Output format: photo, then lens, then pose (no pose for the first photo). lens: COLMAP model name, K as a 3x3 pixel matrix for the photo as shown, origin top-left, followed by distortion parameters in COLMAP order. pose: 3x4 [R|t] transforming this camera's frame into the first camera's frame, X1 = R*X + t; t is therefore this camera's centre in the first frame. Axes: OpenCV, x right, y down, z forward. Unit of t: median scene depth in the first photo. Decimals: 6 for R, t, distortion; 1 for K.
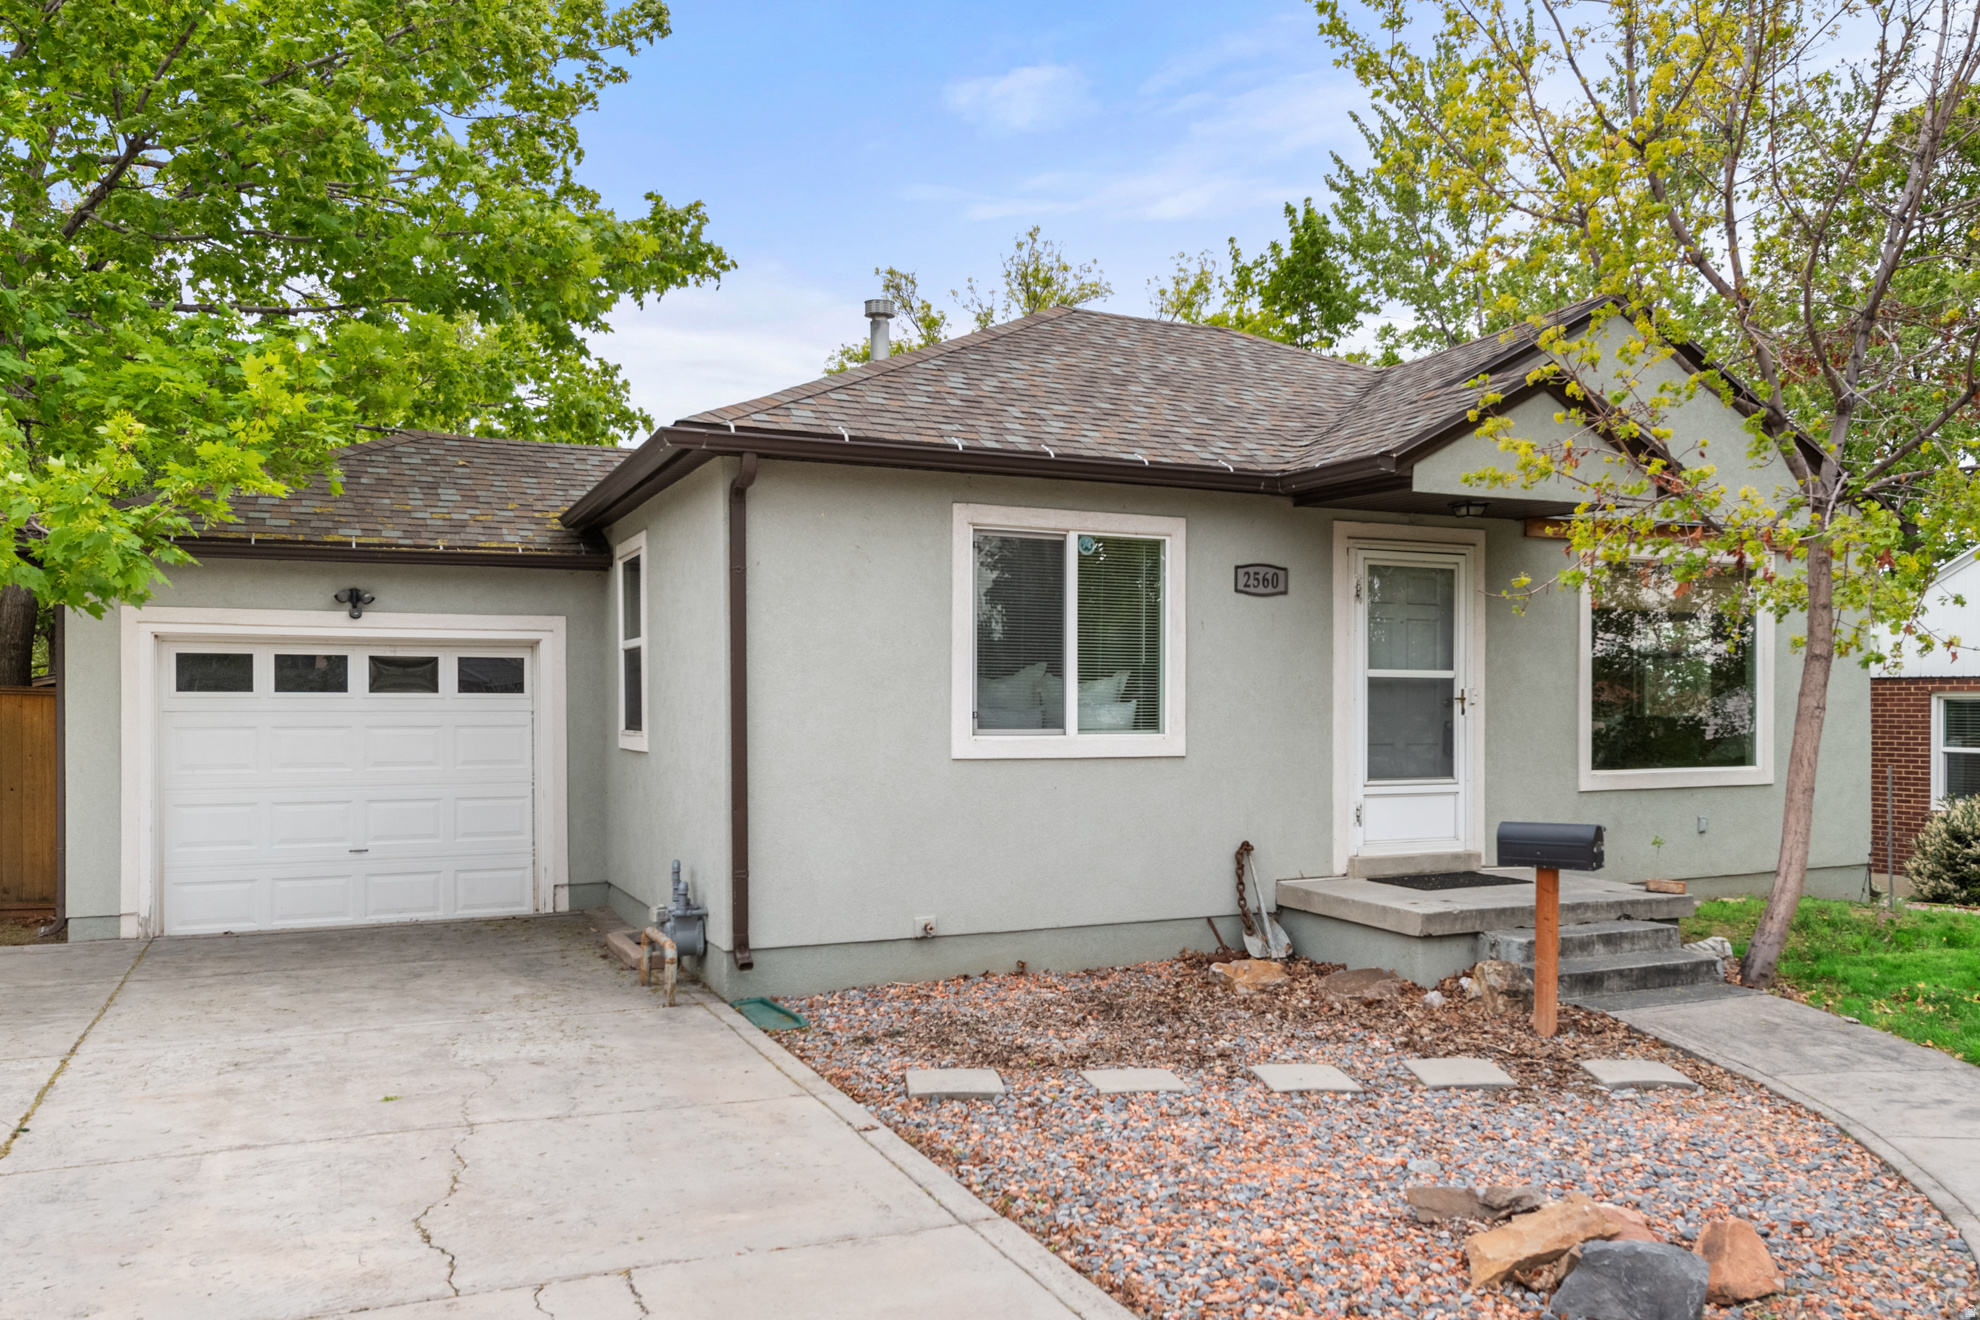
lens RADIAL K [[1531.7, 0, 1063.0], [0, 1531.7, 708.8], [0, 0, 1]] dist [0.028162, -0.000669]
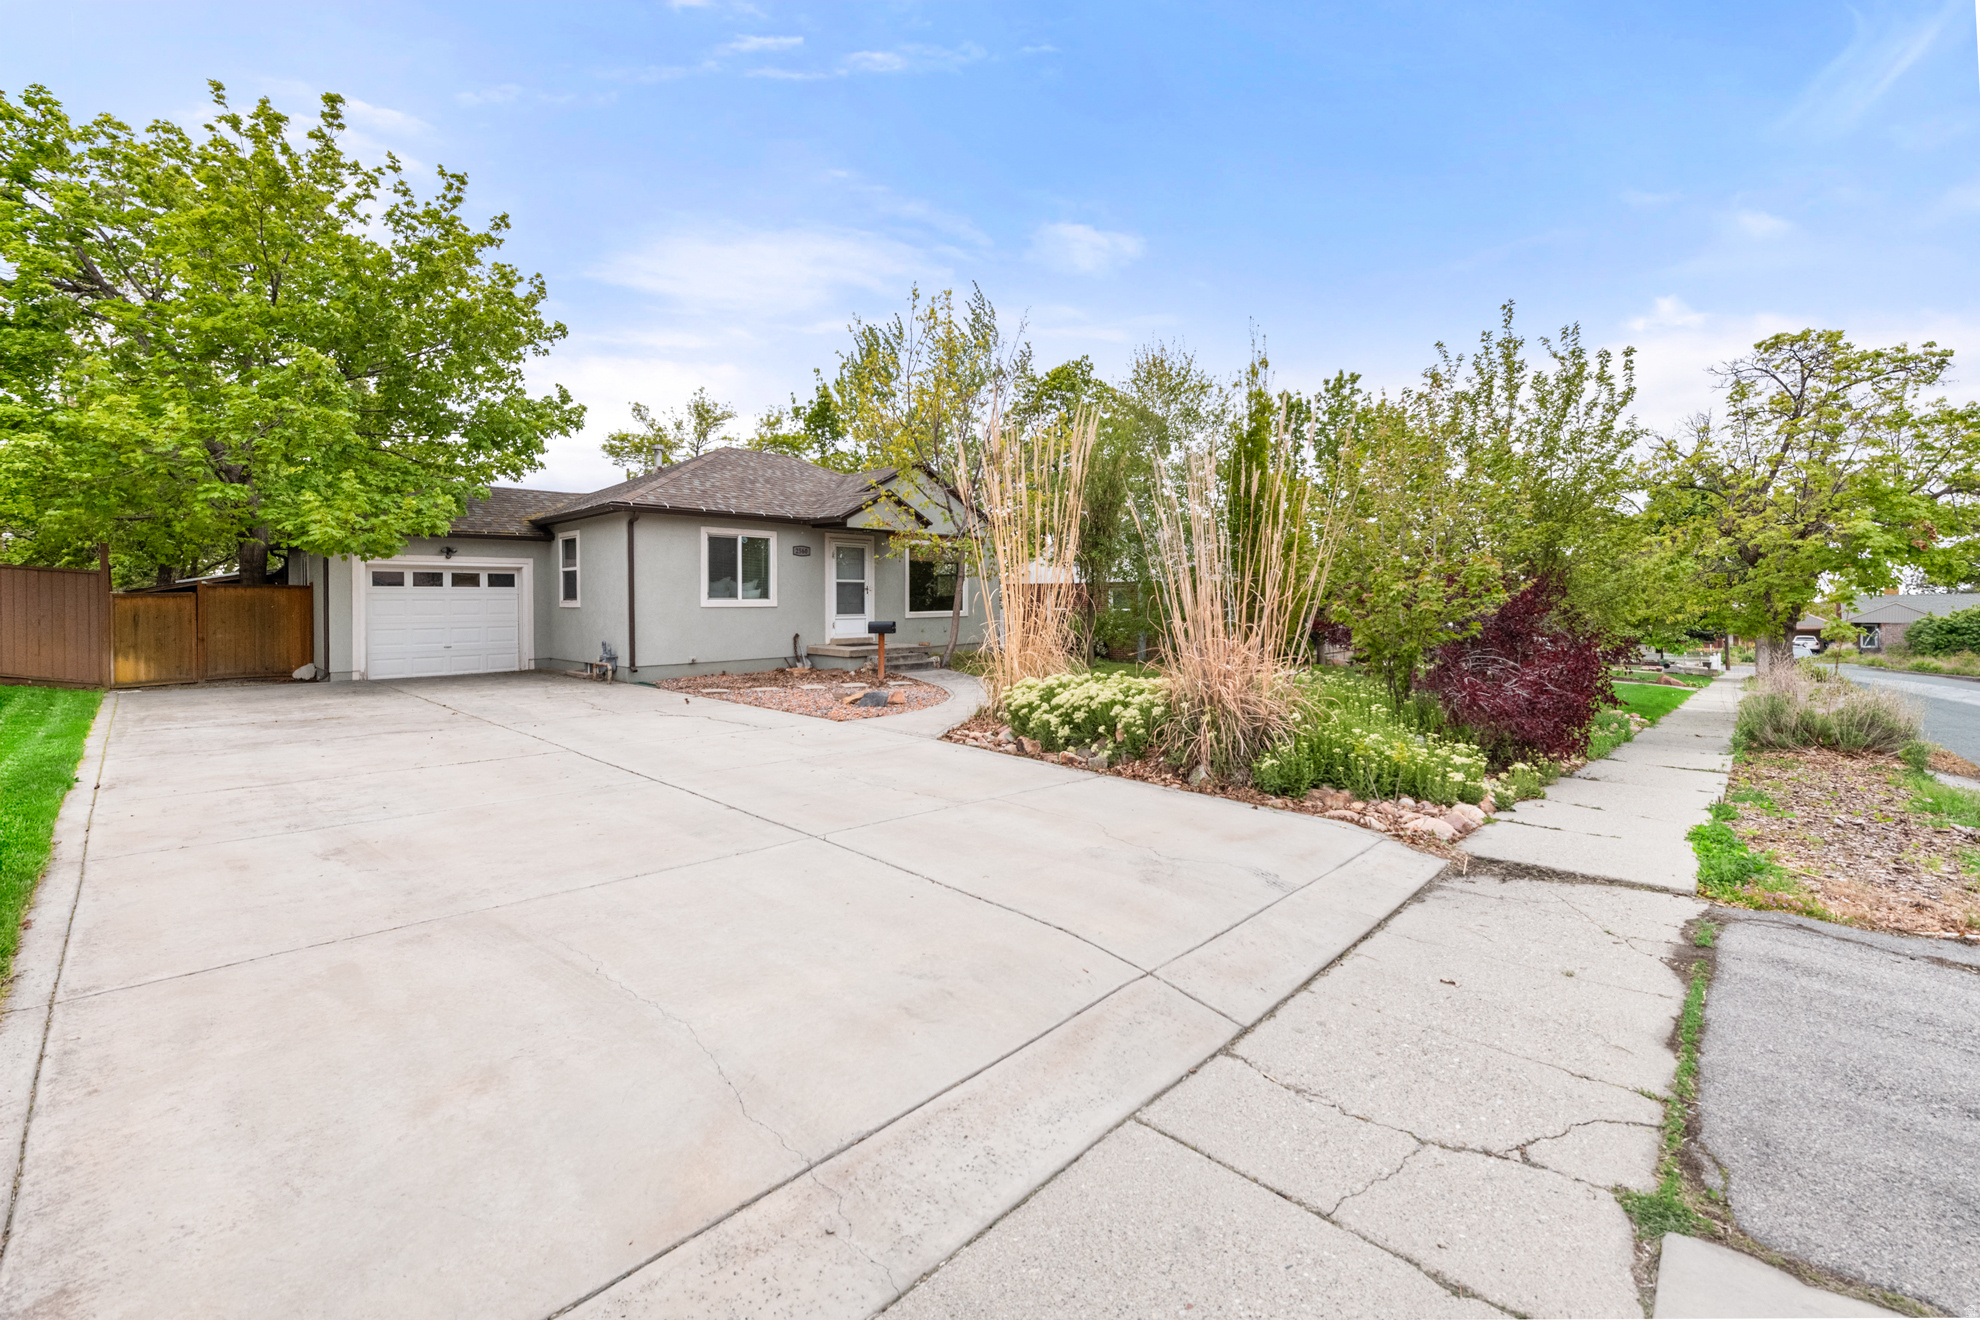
lens RADIAL K [[827.4, 0, 1032.3], [0, 827.4, 600.5], [0, 0, 1]] dist [0.001246, 0.000070]
pose [[0.924611, -0.004793, 0.380882, -0.083019], [0.006139, 0.999978, -0.002318, 0.025316], [-0.380863, 0.004481, 0.924621, -0.774944]]
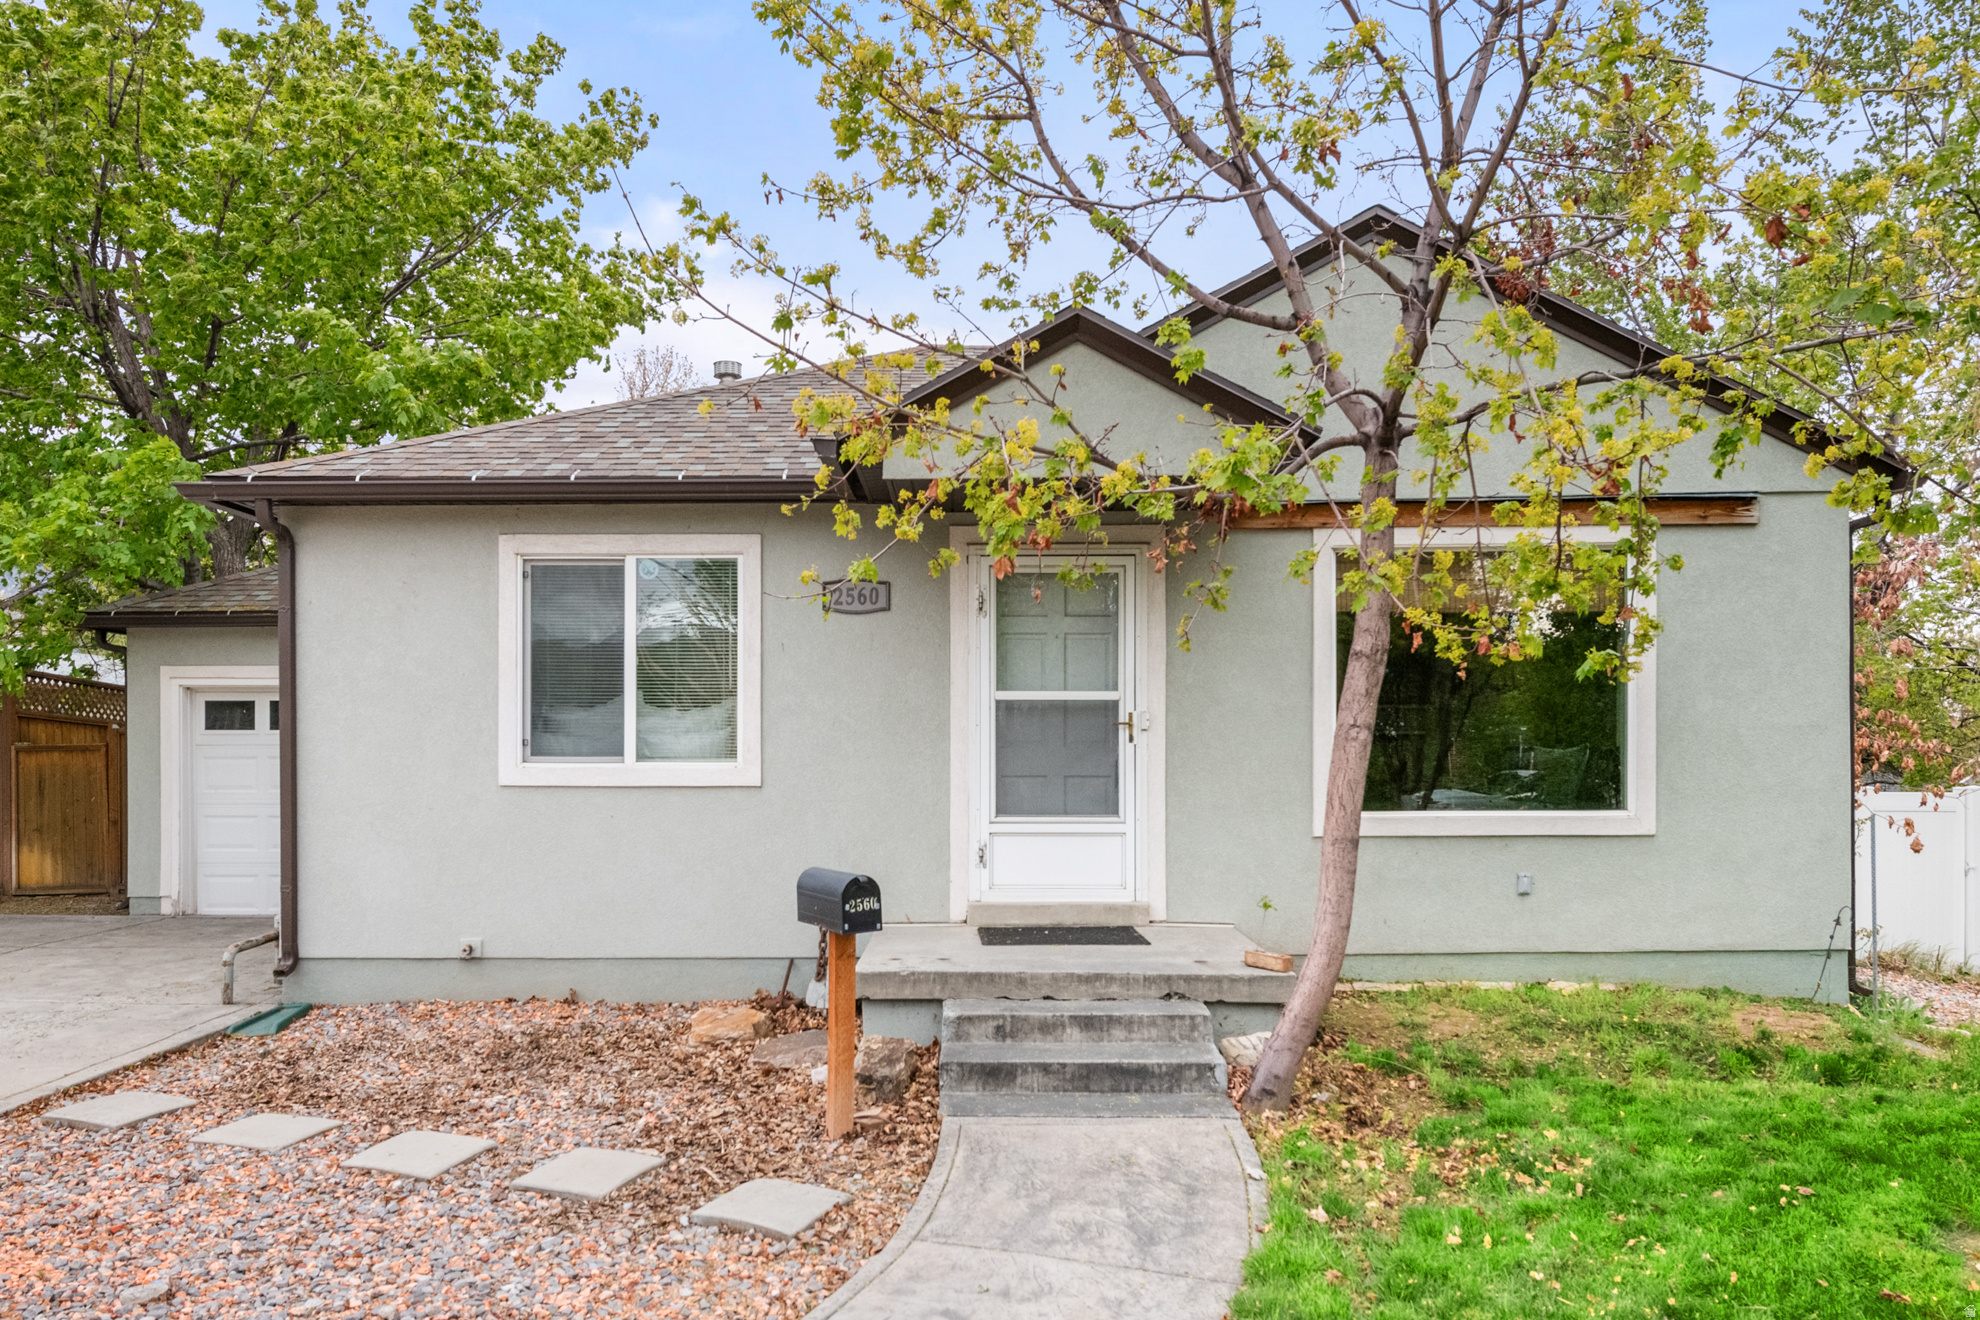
lens RADIAL K [[1259.4, 0, 991.1], [0, 1259.4, 744.5], [0, 0, 1]] dist [0.005672, 0.001456]
pose [[0.890824, -0.004768, -0.454323, 0.551906], [0.000895, 0.999961, -0.008739, 0.011983], [0.454347, 0.007378, 0.890794, 0.367367]]
